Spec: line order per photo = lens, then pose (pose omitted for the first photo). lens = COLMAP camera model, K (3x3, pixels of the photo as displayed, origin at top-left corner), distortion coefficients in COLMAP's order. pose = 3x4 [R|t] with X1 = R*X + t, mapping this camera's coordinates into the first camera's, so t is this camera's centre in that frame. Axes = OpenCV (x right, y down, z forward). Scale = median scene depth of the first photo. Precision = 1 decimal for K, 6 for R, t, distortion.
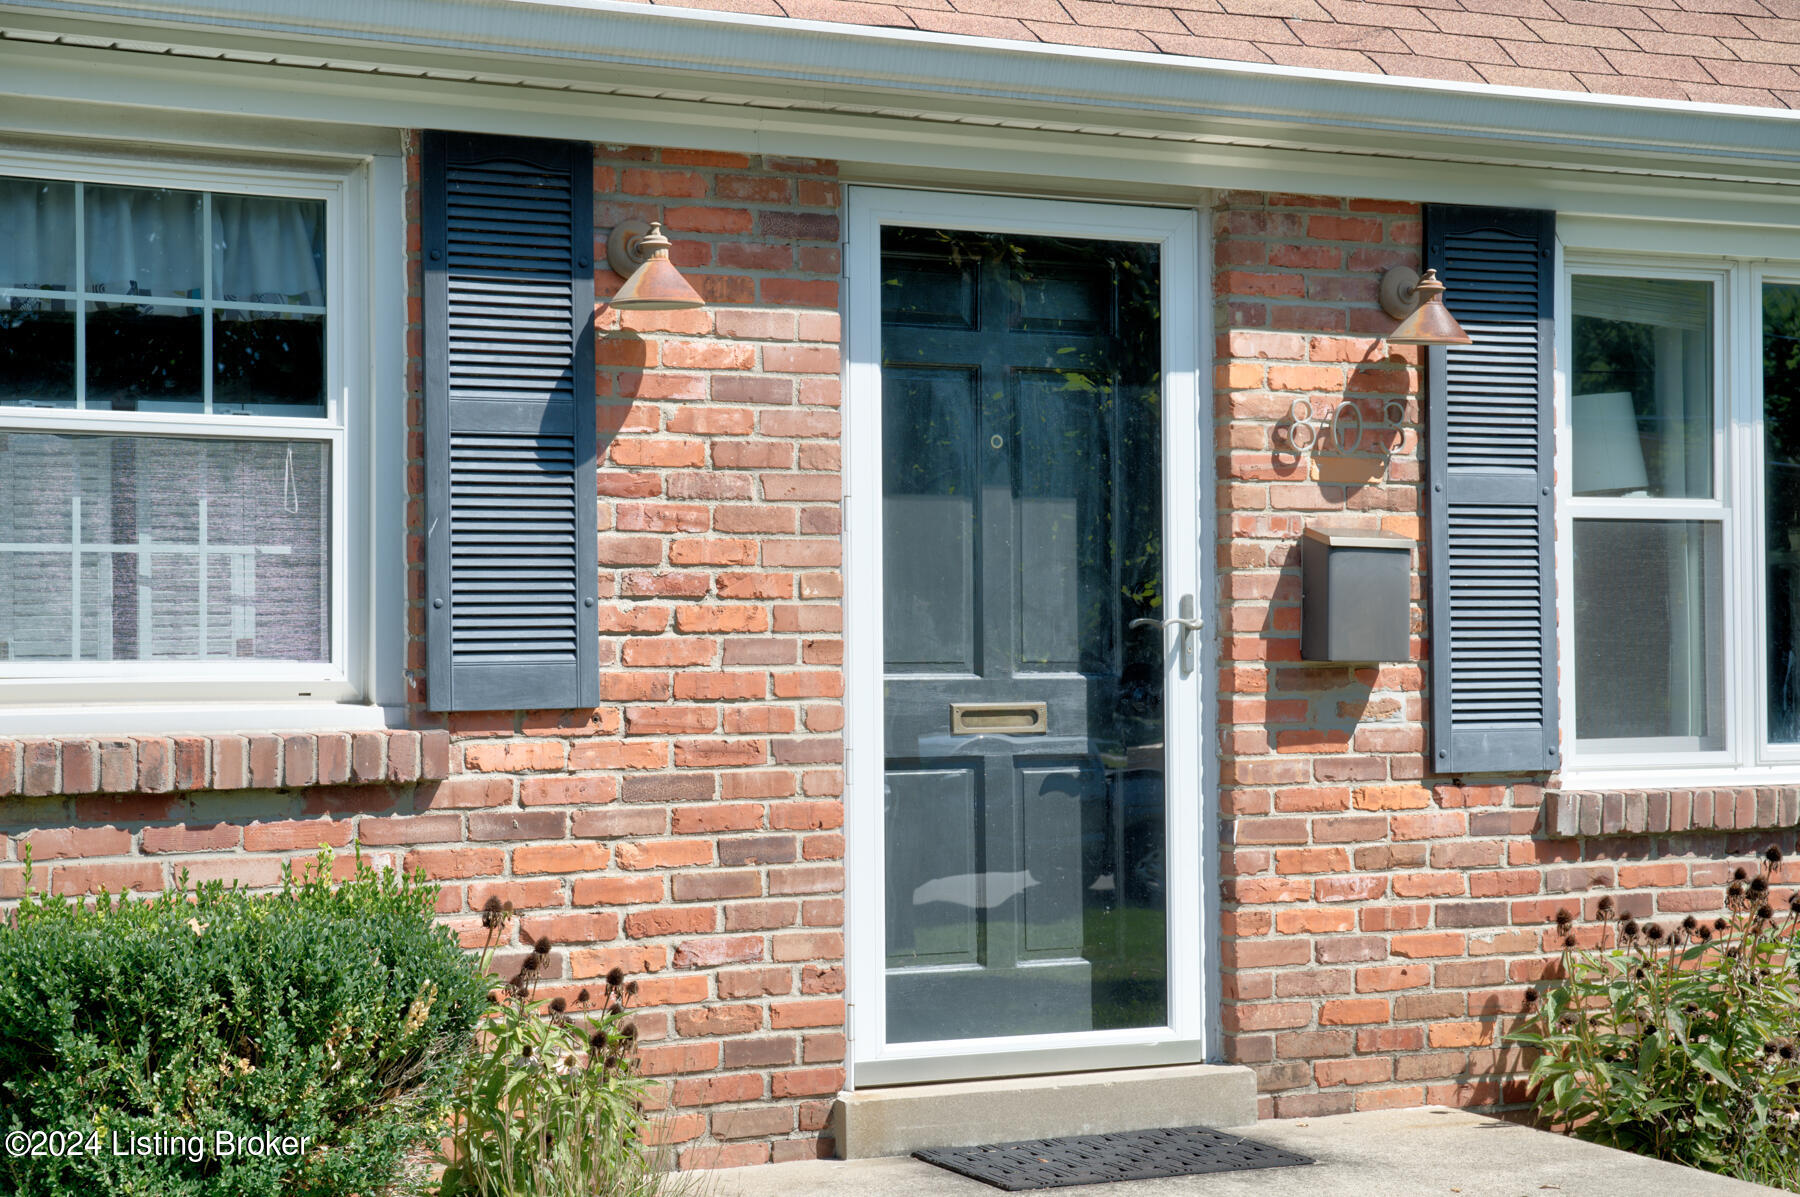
lens RADIAL K [[2956.5, 0, 900.0], [0, 2956.5, 598.5], [0, 0, 1]] dist [0.155192, 0.032443]
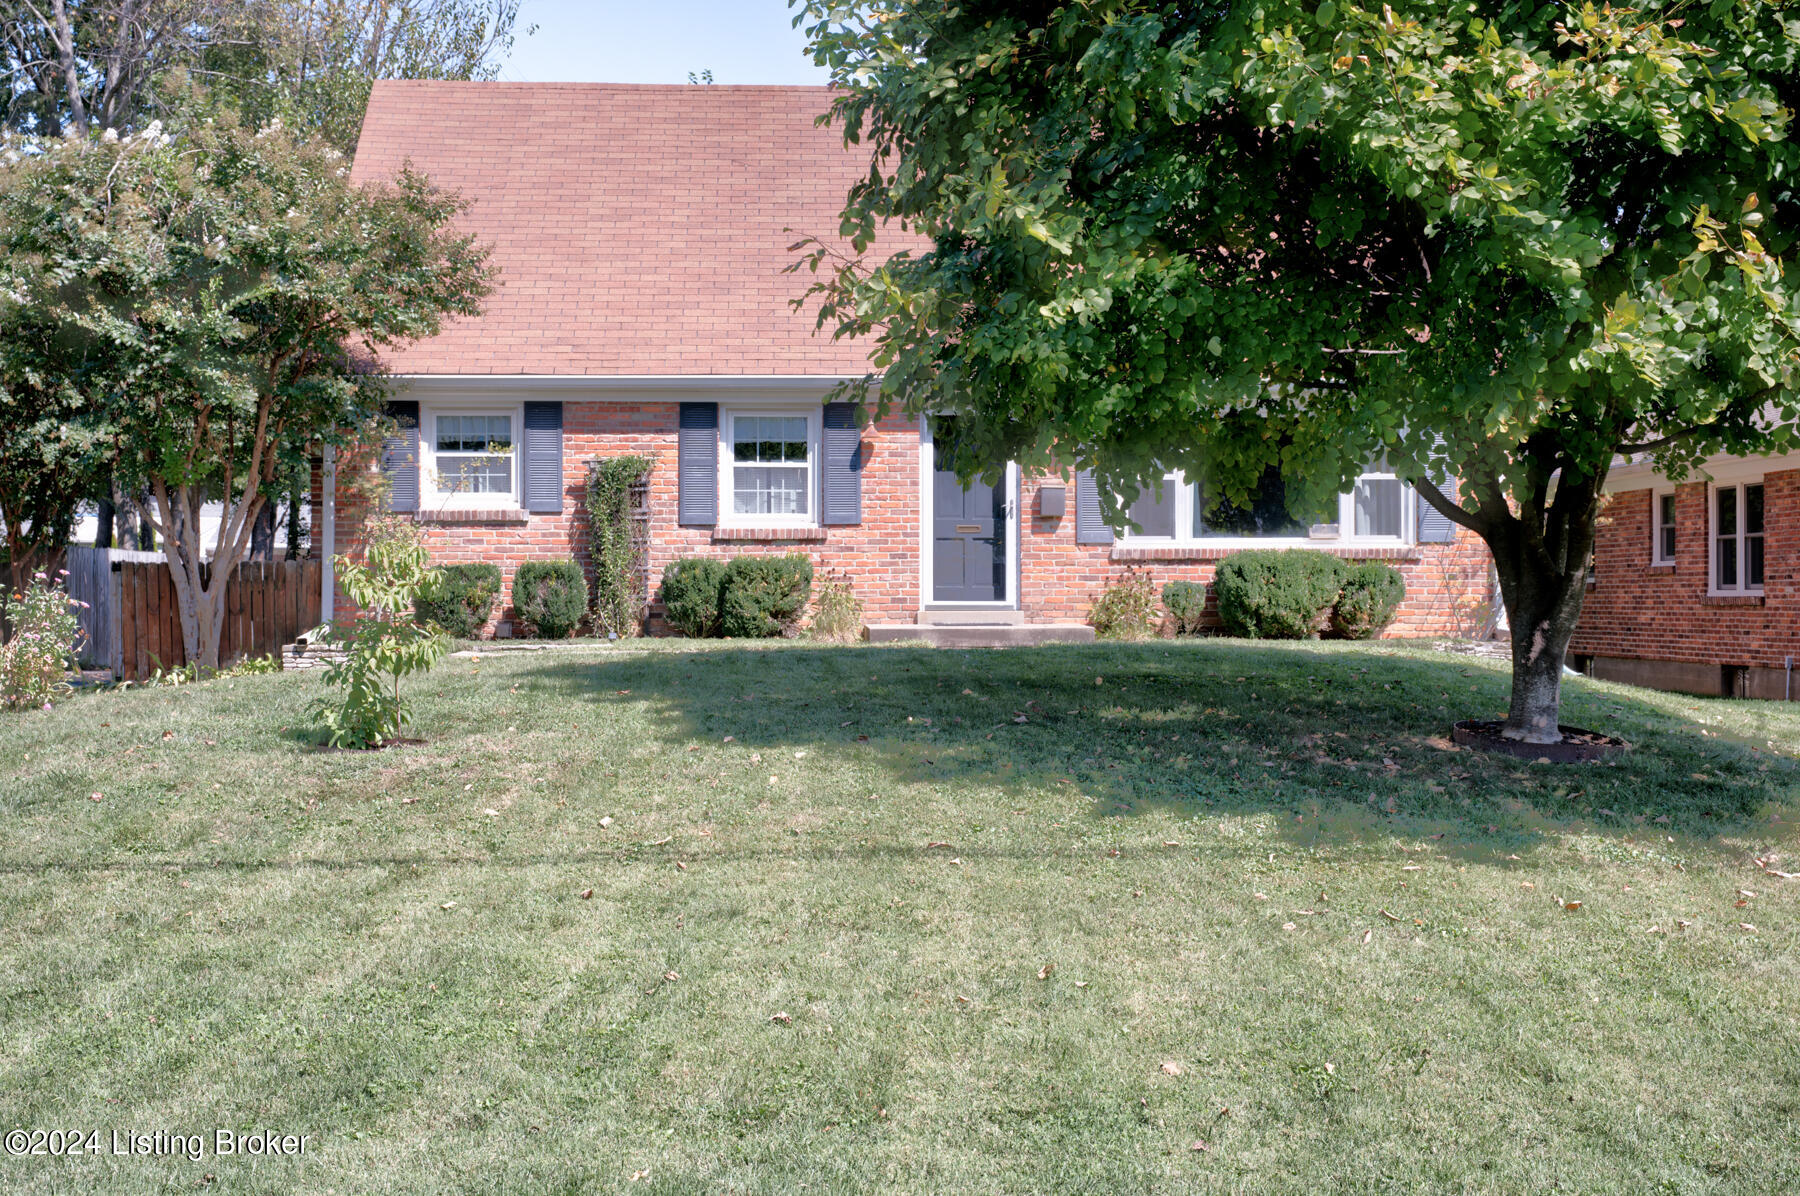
lens RADIAL K [[2843.3, 0, 900.0], [0, 2843.3, 598.0], [0, 0, 1]] dist [-0.025928, 0.010833]
pose [[0.906167, 0.010111, -0.422800, 1.660752], [0.001093, 0.999655, 0.026248, 0.032700], [0.422919, -0.024247, 0.905843, -2.724386]]
